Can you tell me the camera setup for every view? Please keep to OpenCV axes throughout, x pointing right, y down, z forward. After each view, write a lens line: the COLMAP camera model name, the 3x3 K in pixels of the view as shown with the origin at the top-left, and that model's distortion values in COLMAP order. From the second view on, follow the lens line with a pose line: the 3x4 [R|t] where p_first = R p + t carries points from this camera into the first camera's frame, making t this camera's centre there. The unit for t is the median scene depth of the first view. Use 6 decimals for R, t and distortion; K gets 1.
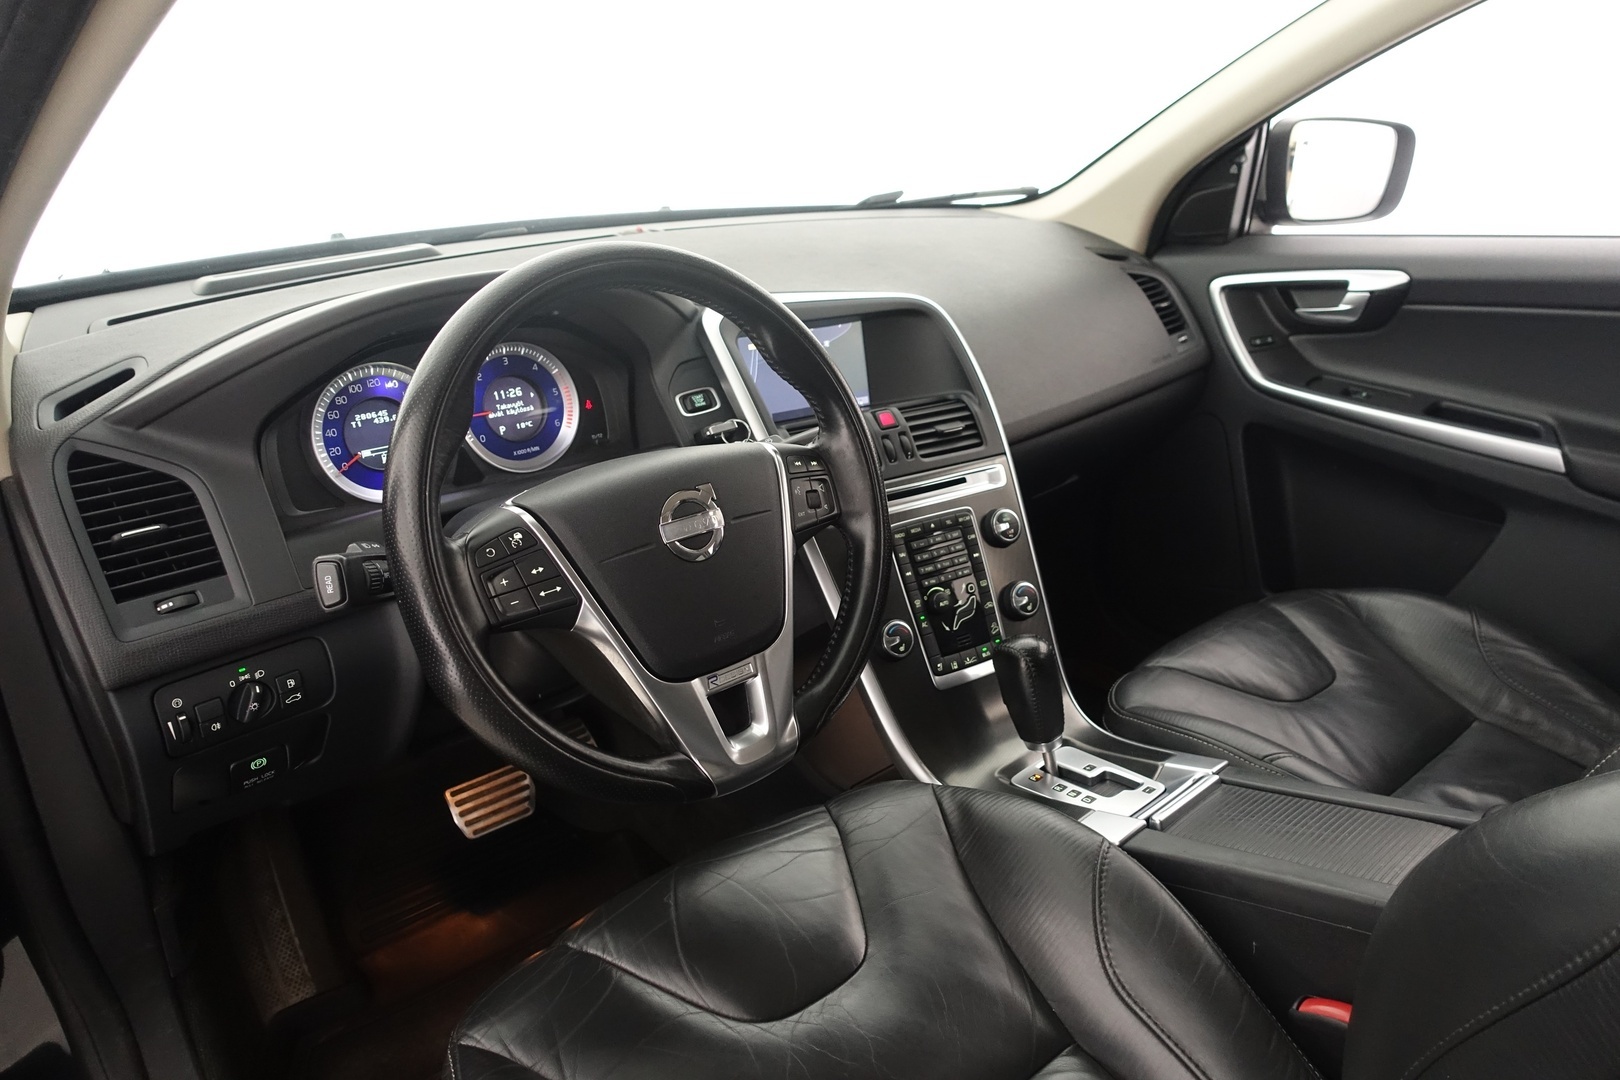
lens RADIAL K [[1090.7, 0, 810.0], [0, 1090.7, 540.0], [0, 0, 1]] dist [0.005548, -0.000071]
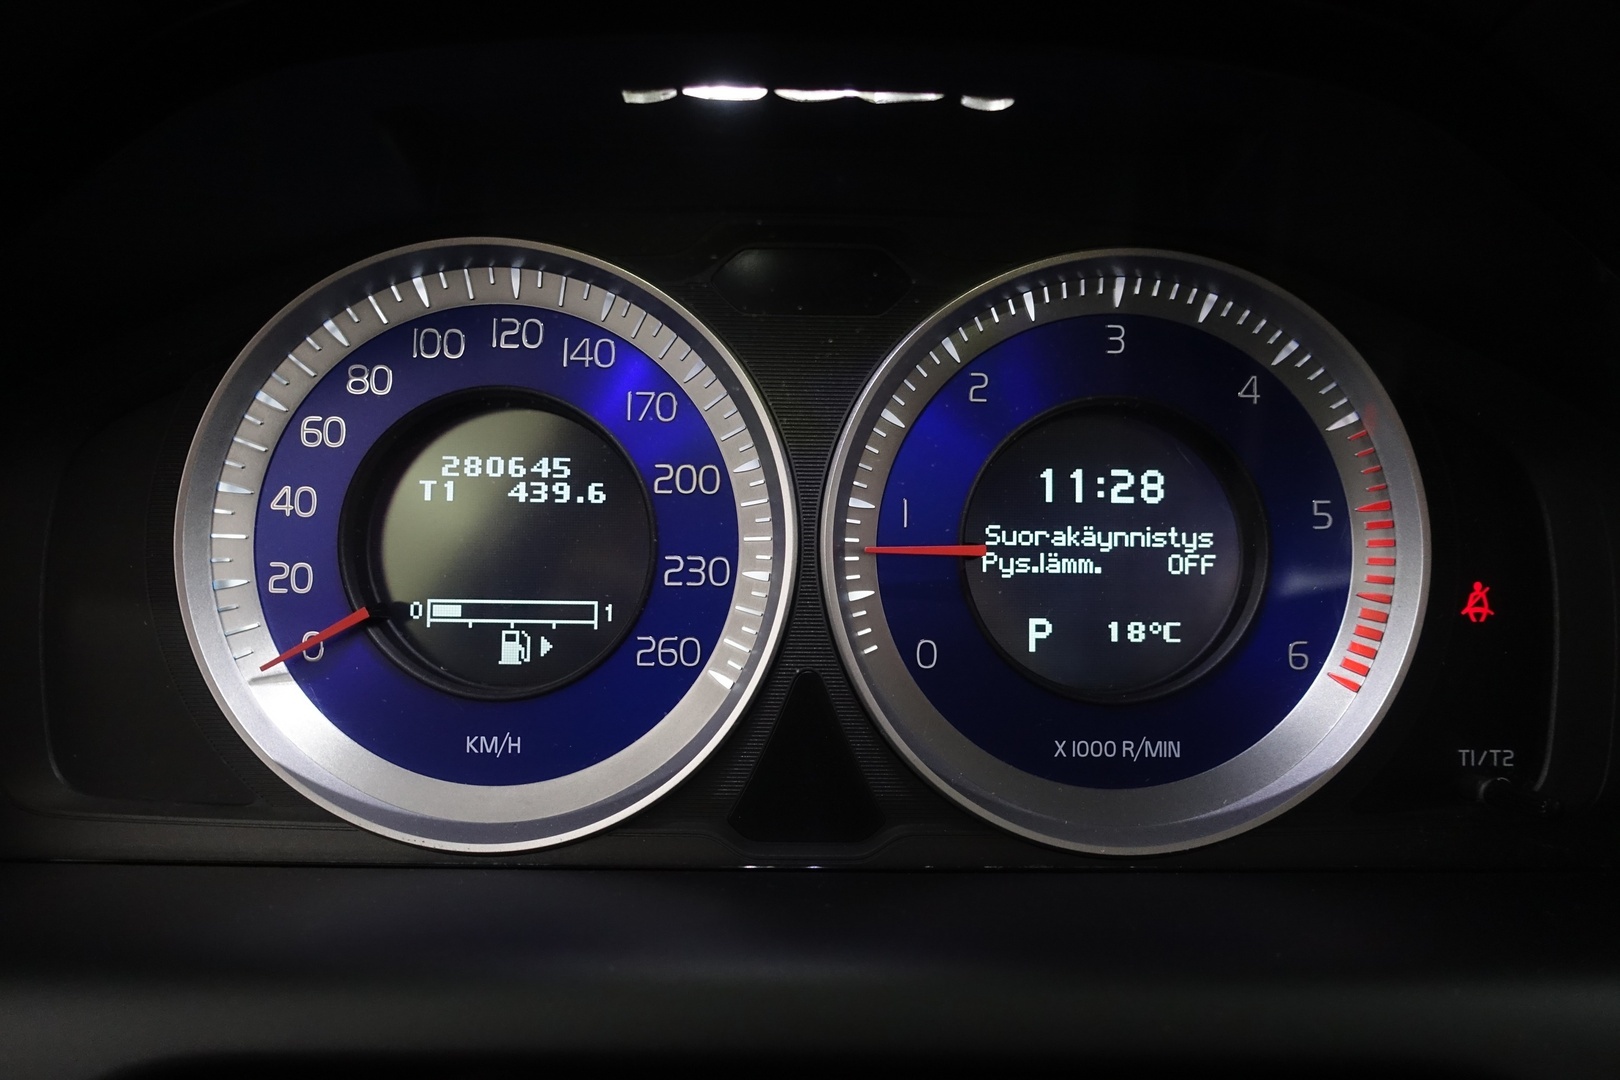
lens RADIAL K [[1147.0, 0, 810.0], [0, 1147.0, 540.0], [0, 0, 1]] dist [0.002097, -0.050965]
pose [[0.734334, 0.170192, -0.657106, -0.172458], [-0.259987, 0.964755, -0.040669, -0.103912], [0.627025, 0.200703, 0.752700, 0.835801]]
